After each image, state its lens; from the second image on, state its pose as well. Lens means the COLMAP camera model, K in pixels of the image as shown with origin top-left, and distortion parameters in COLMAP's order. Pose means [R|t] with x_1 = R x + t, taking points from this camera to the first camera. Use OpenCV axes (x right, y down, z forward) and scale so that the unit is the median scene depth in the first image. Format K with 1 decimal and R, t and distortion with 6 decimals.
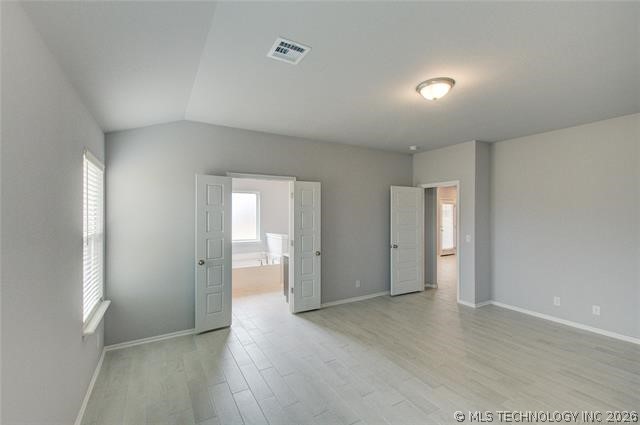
lens RADIAL K [[274.1, 0, 320.9], [0, 274.1, 208.3], [0, 0, 1]] dist [0.001428, 0.000130]
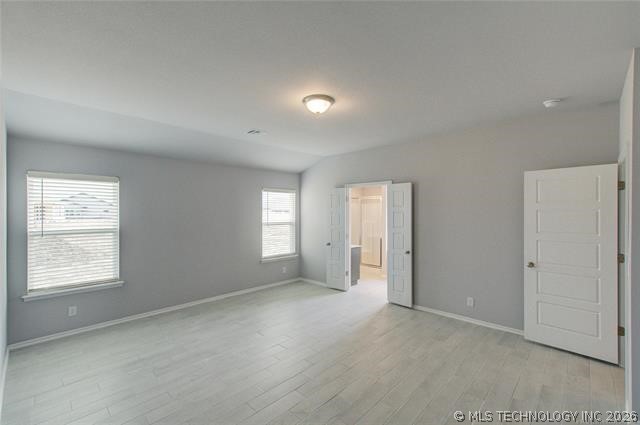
lens RADIAL K [[282.5, 0, 320.0], [0, 282.5, 212.5], [0, 0, 1]] dist [-0.000013, -0.000020]
pose [[0.261477, 0.003365, -0.965204, 0.918367], [0.022091, 0.999711, 0.009470, -0.002481], [0.964957, -0.023799, 0.261327, 0.417887]]
